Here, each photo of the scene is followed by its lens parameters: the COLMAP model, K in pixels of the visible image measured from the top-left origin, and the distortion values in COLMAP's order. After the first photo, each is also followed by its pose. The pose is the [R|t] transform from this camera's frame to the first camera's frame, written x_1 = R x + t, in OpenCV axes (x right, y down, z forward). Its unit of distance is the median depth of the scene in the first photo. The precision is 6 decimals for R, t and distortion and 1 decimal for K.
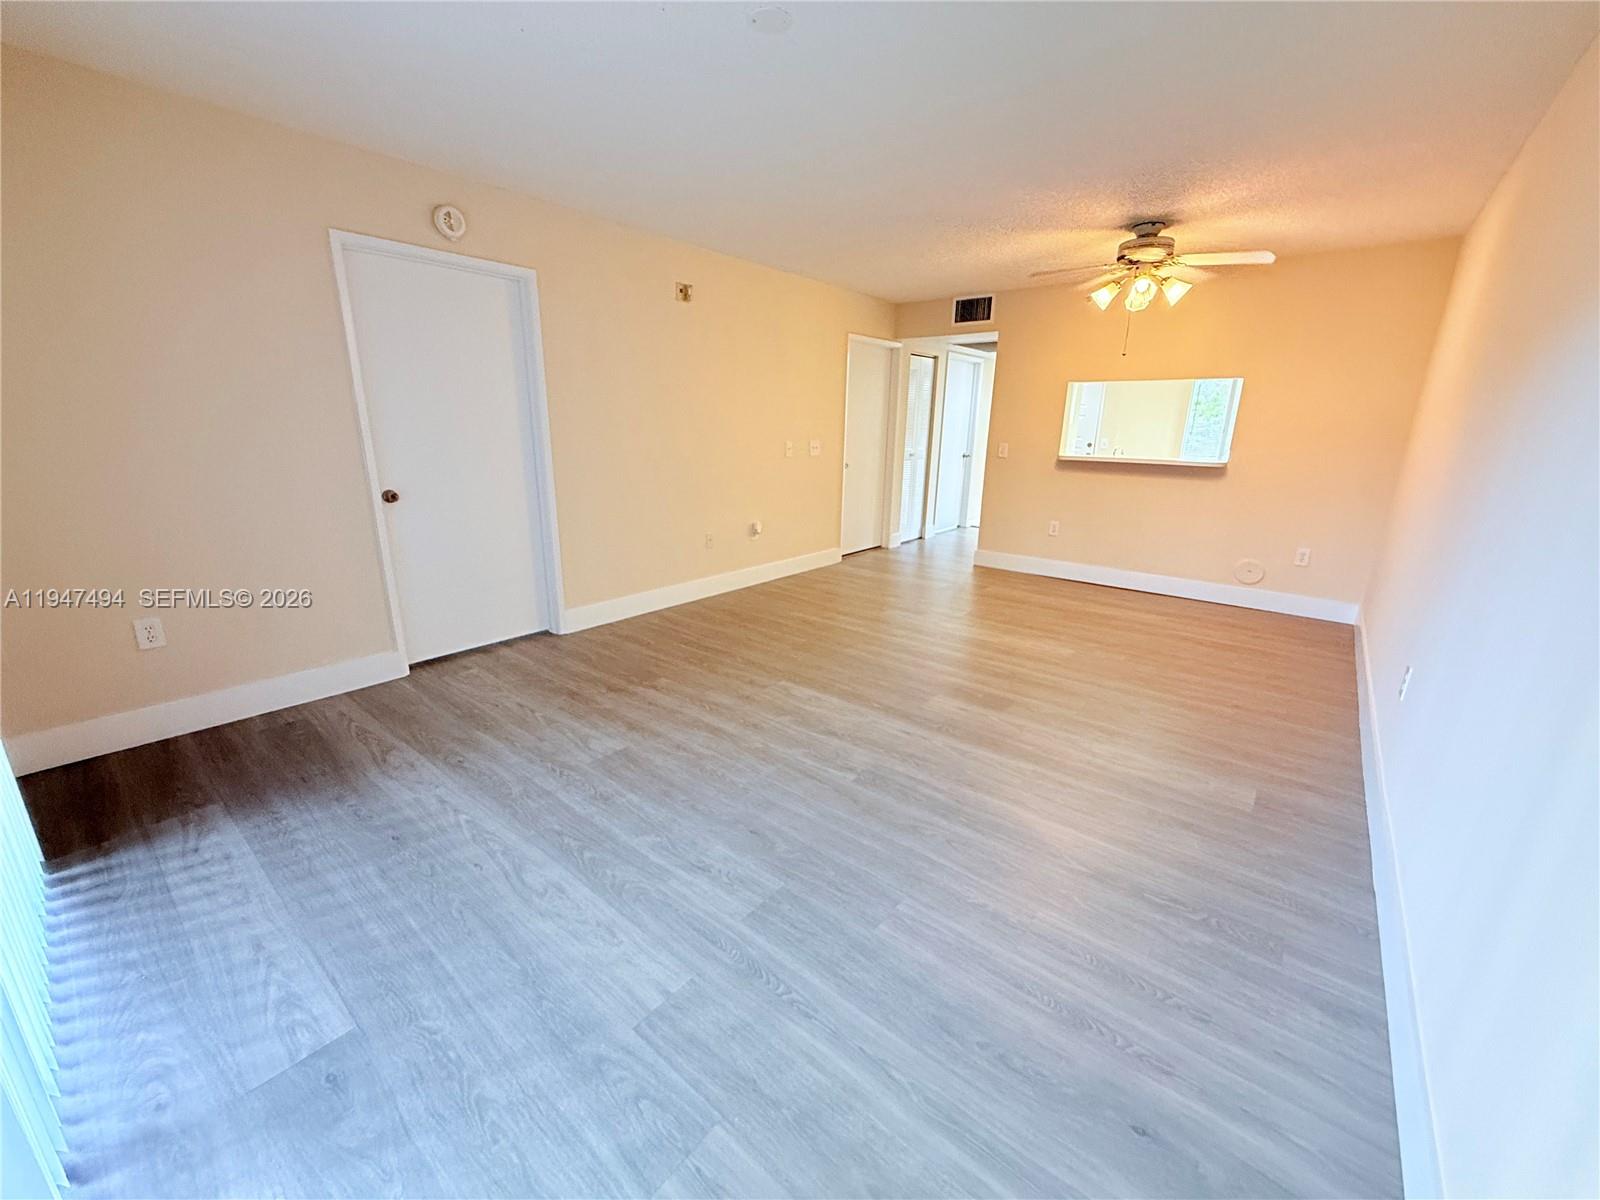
lens RADIAL K [[641.8, 0, 795.3], [0, 641.8, 605.8], [0, 0, 1]] dist [0.001470, -0.000308]
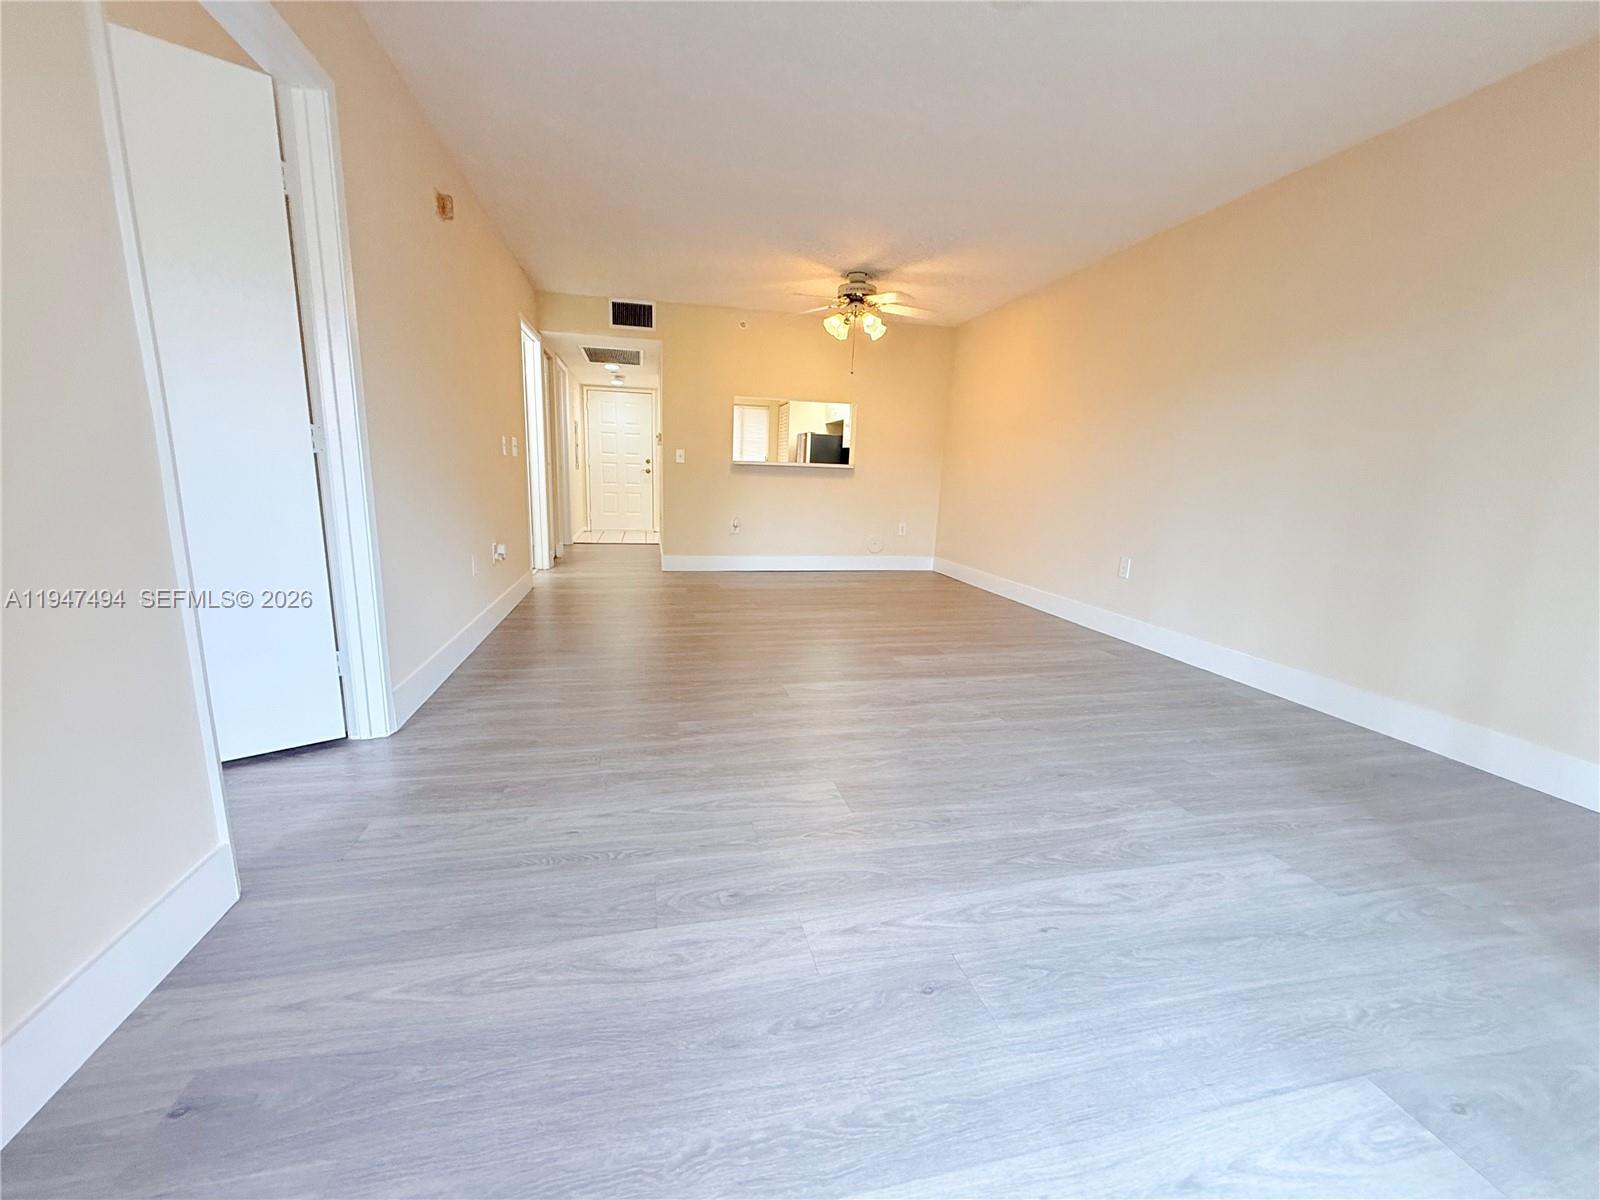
lens RADIAL K [[641.8, 0, 810.4], [0, 641.8, 593.0], [0, 0, 1]] dist [0.001470, -0.000308]
pose [[0.601530, -0.143899, 0.785783, -0.776246], [0.199153, 0.979598, 0.026937, -0.026703], [-0.773628, 0.140287, 0.617916, 0.467734]]
